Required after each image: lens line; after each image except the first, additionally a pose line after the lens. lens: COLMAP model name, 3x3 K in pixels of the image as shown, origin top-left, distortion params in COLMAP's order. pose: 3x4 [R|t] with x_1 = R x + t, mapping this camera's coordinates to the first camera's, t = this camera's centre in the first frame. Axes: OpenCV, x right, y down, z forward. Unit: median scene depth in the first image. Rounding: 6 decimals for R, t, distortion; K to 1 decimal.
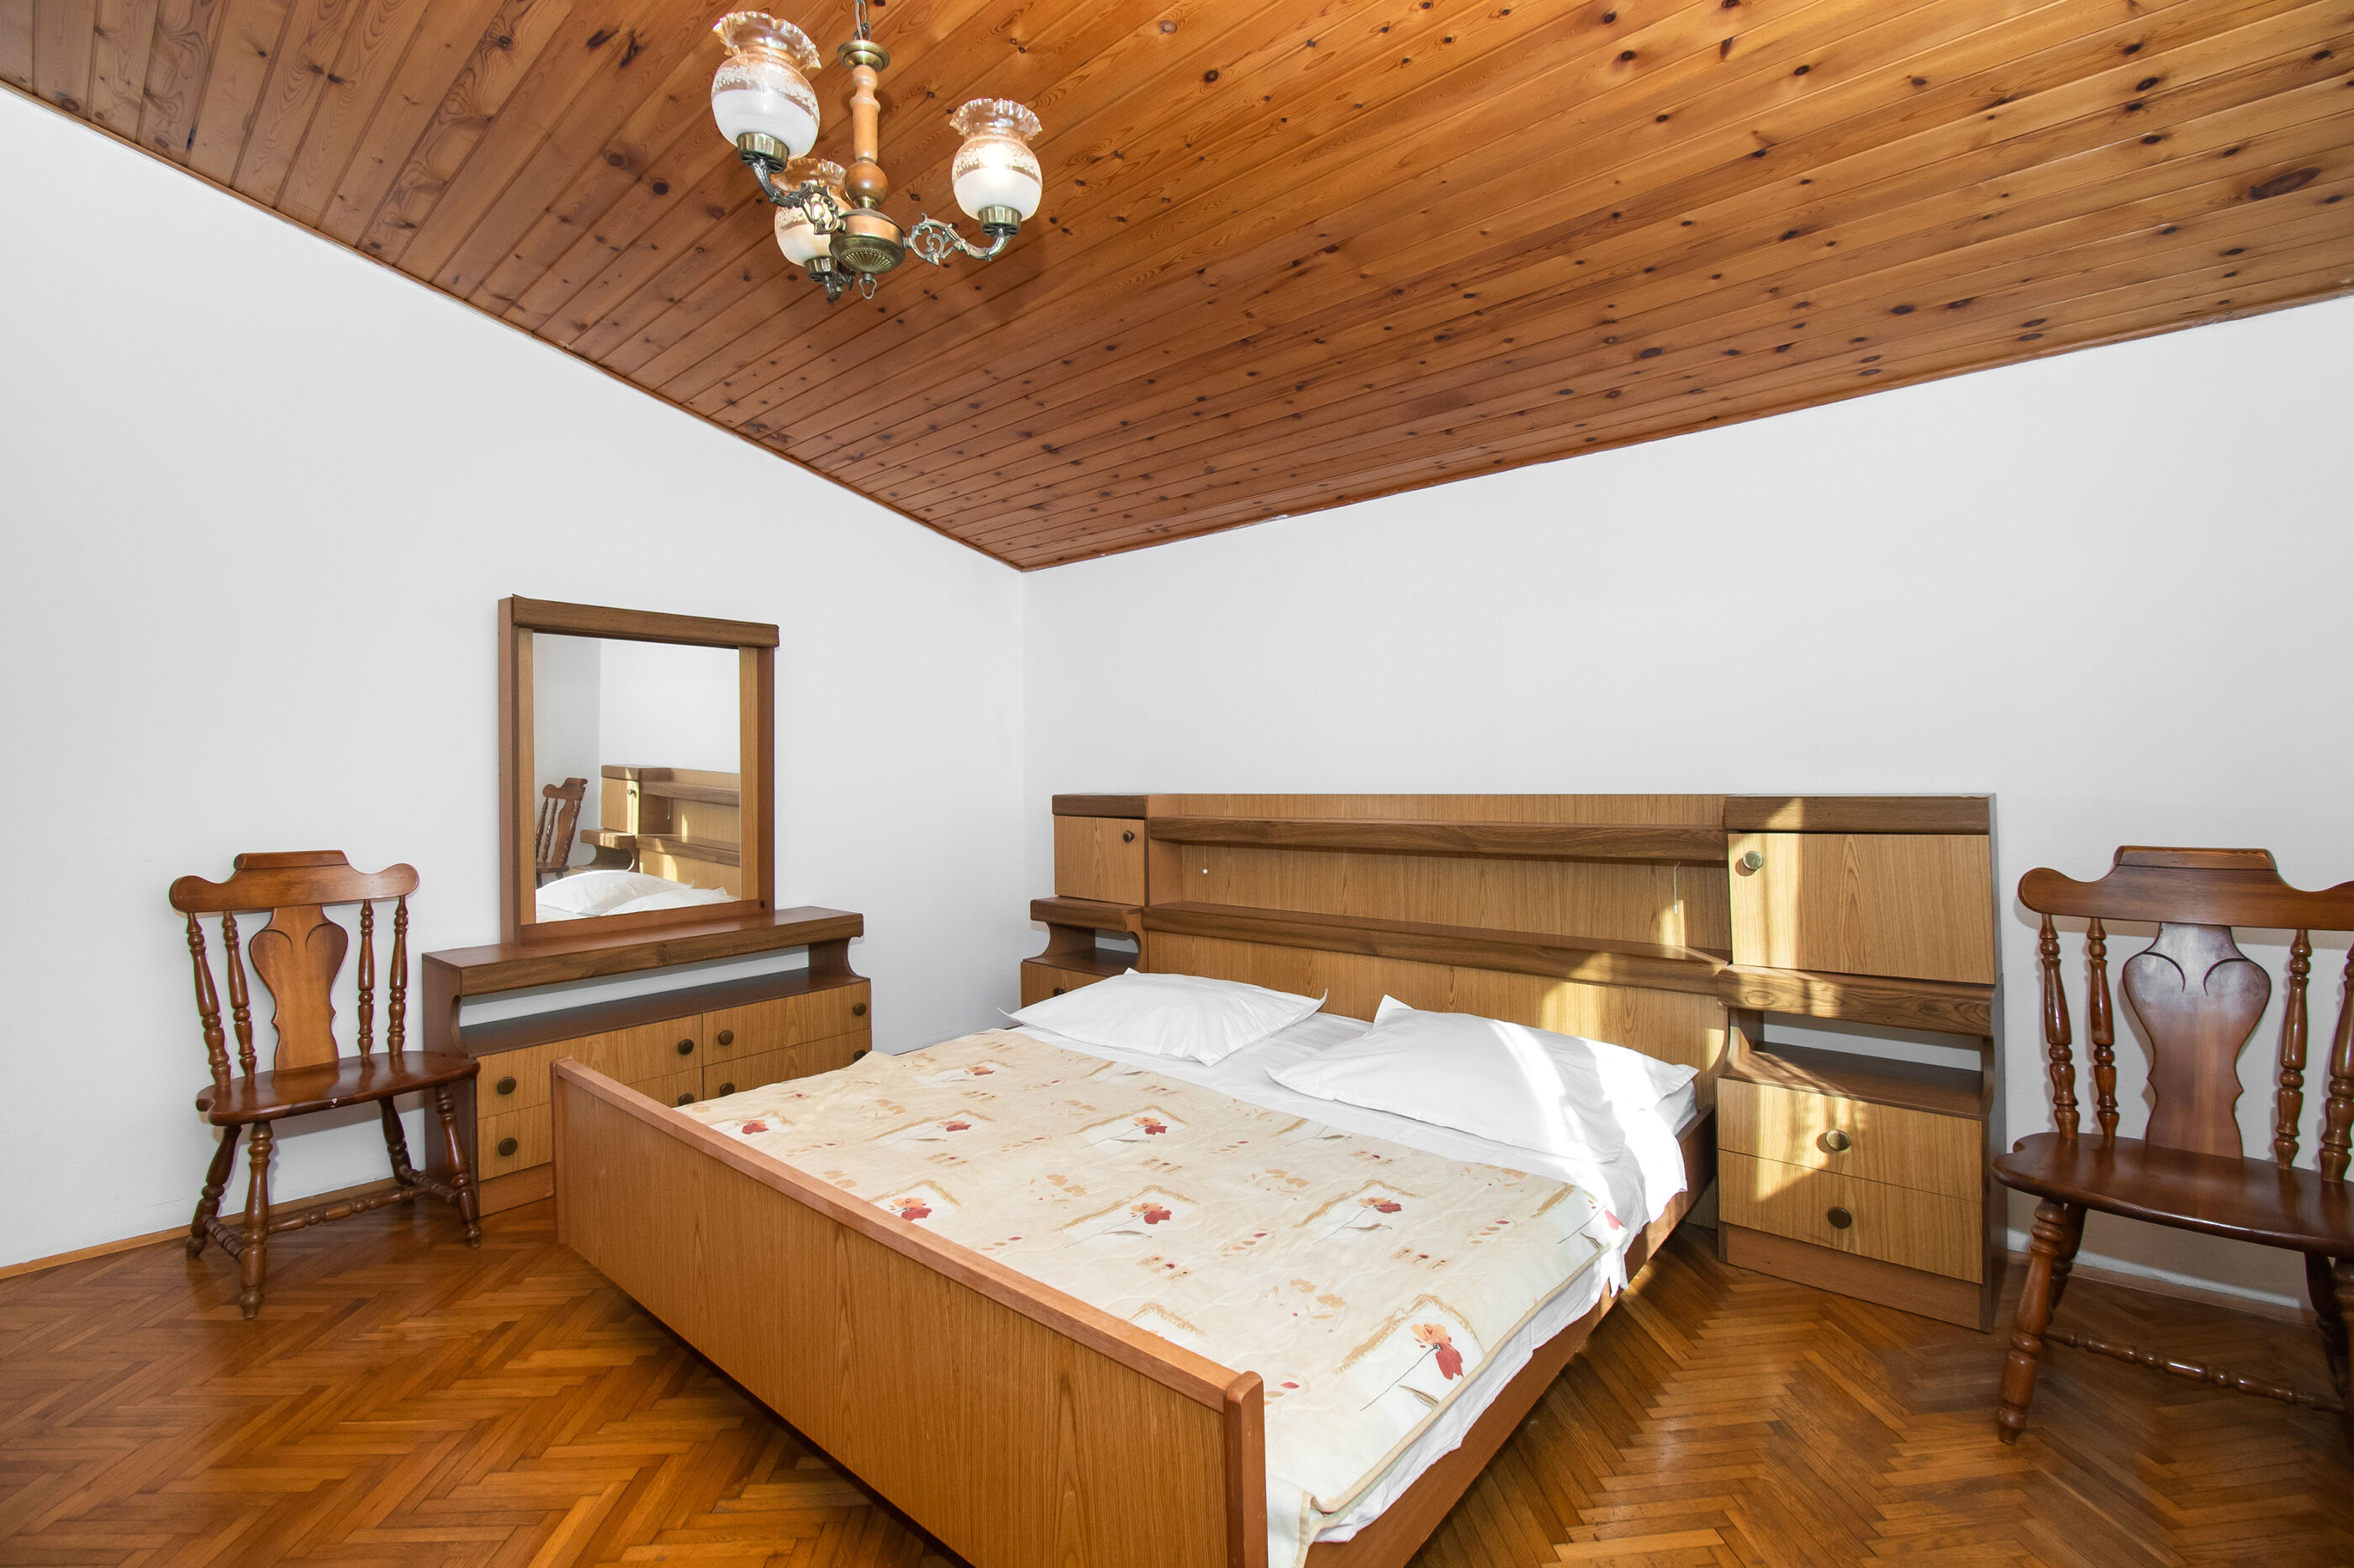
lens RADIAL K [[1035.5, 0, 1187.1], [0, 1035.5, 779.3], [0, 0, 1]] dist [-0.001454, -0.012923]
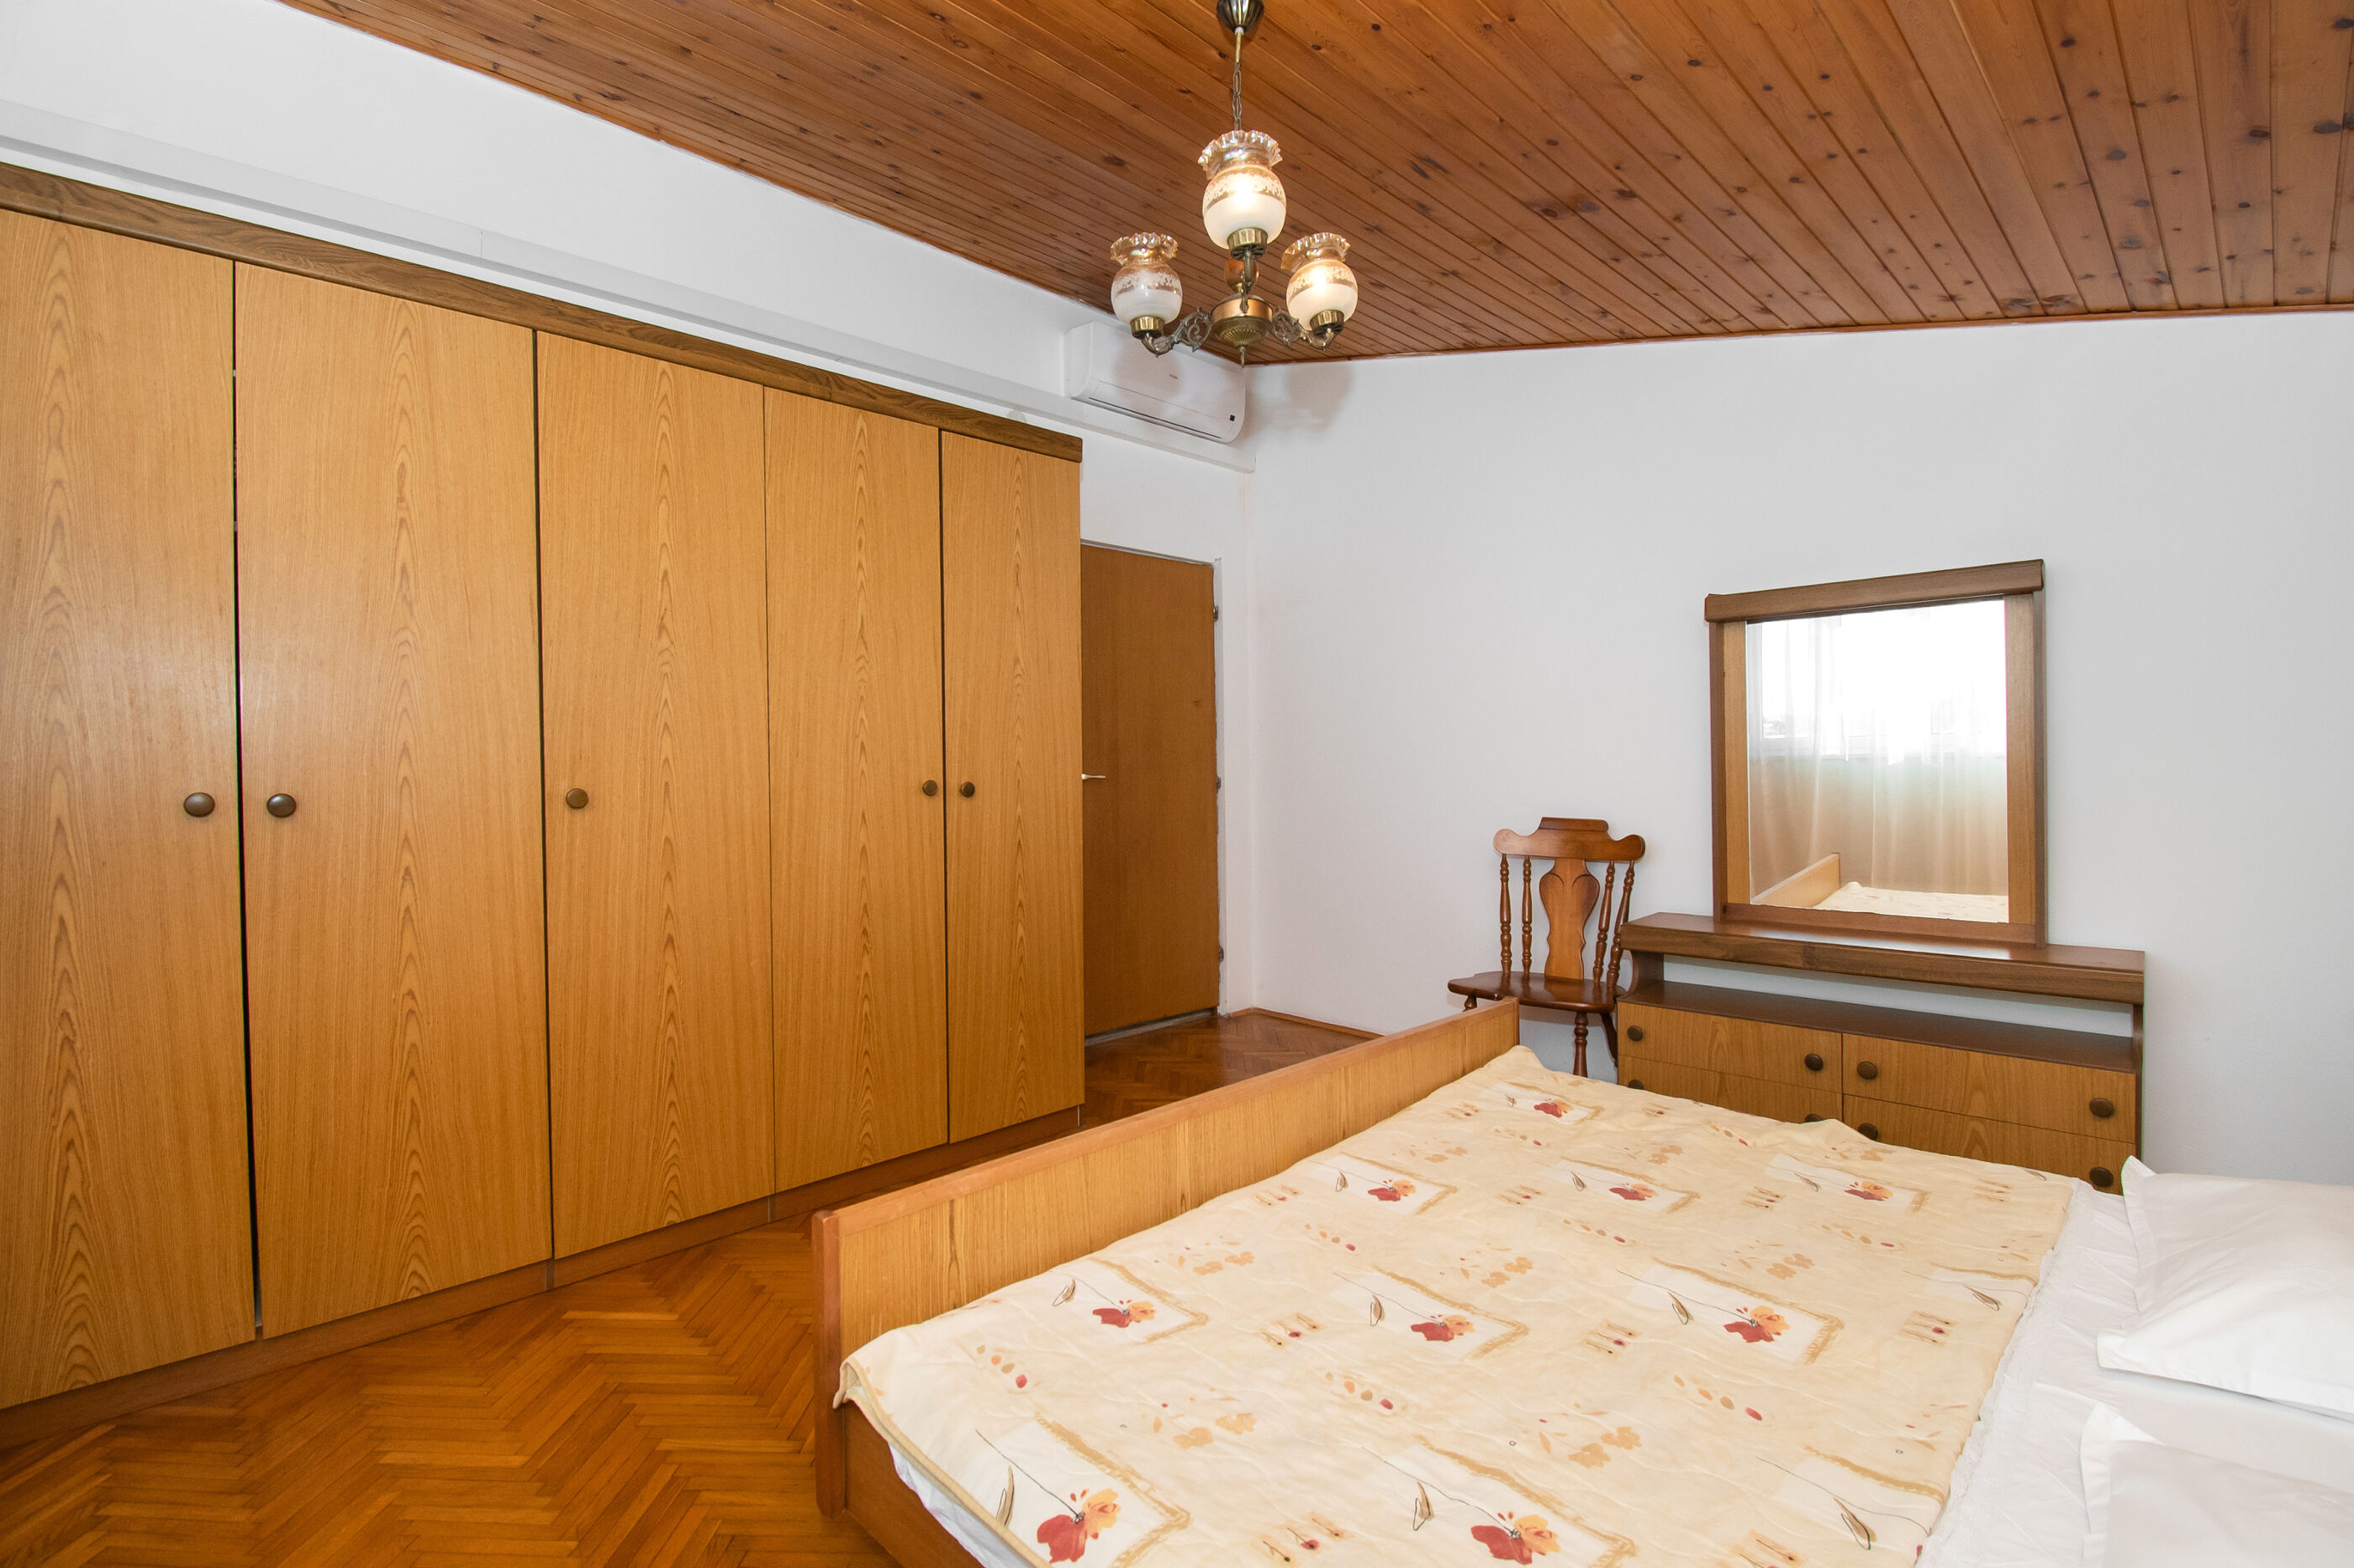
lens RADIAL K [[1035.5, 0, 1187.1], [0, 1035.5, 779.3], [0, 0, 1]] dist [-0.001454, -0.012923]
pose [[-0.080241, 0.019932, -0.996576, 0.555403], [0.000124, 0.999800, 0.019986, -0.008741], [0.996775, 0.001480, -0.080228, 0.640735]]
